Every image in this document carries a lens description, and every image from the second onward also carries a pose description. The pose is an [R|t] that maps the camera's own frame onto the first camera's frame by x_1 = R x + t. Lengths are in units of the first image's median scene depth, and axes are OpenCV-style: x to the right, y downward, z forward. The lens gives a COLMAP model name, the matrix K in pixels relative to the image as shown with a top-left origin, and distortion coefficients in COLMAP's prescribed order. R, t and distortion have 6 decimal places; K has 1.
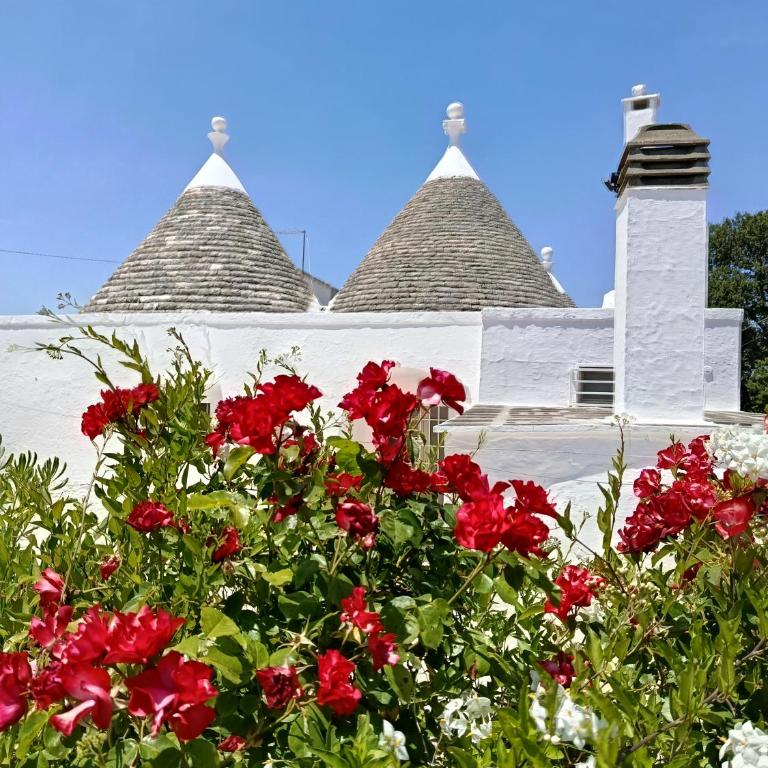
lens RADIAL K [[698.6, 0, 384.0], [0, 698.6, 384.0], [0, 0, 1]] dist [0.092450, -0.173927]
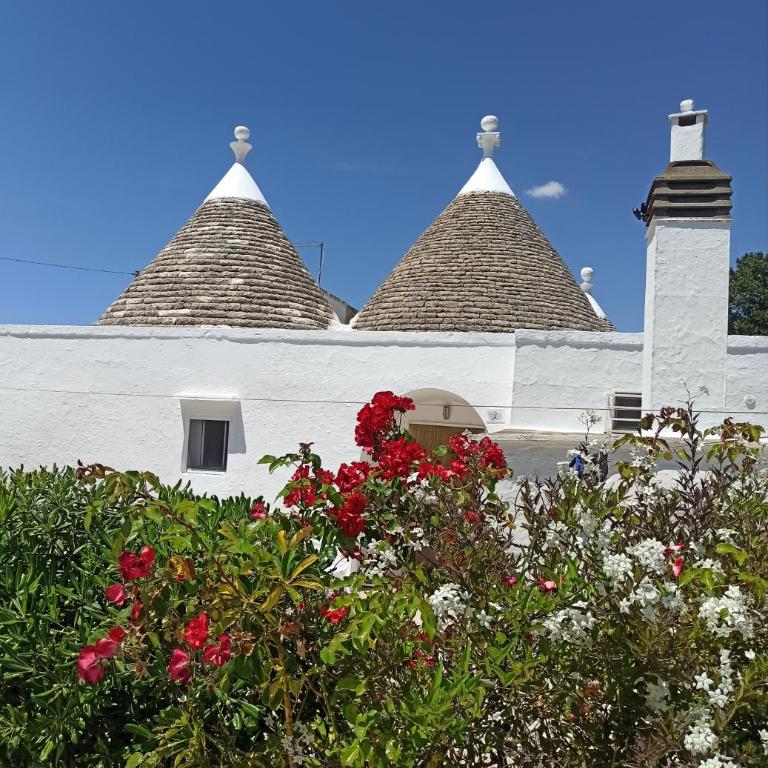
lens RADIAL K [[819.2, 0, 350.7], [0, 819.2, 375.8], [0, 0, 1]] dist [0.139808, -0.330647]
pose [[0.998130, 0.029152, -0.053723, -0.017945], [-0.031991, 0.998095, -0.052754, 0.017643], [0.052083, 0.054374, 0.997161, -0.113256]]
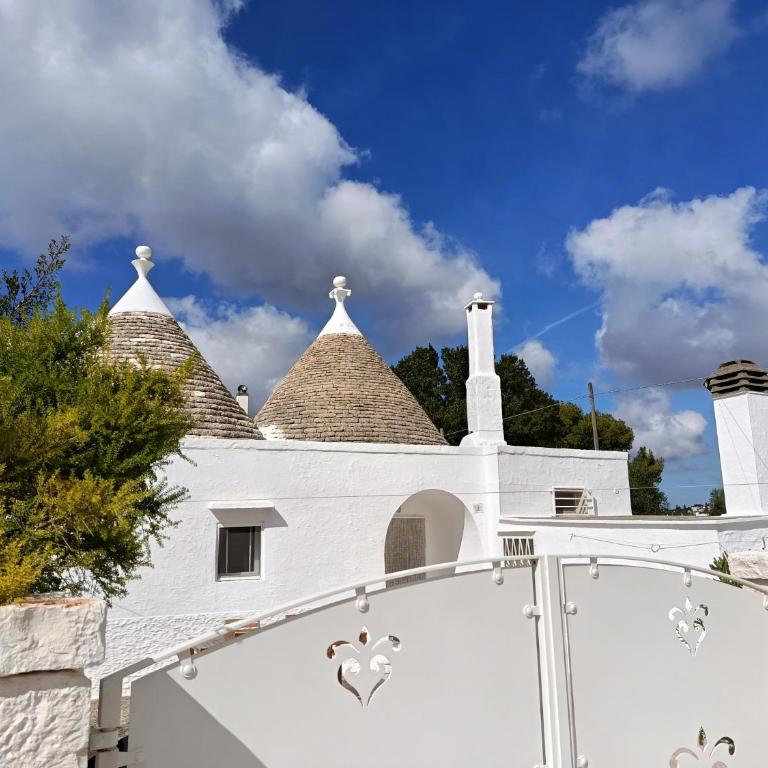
lens RADIAL K [[678.0, 0, 384.9], [0, 678.0, 377.0], [0, 0, 1]] dist [0.083516, -0.000453]
pose [[0.797409, 0.092093, 0.596371, -0.630053], [0.026097, 0.982098, -0.186552, 0.002697], [-0.602875, 0.164321, 0.780731, 0.051790]]
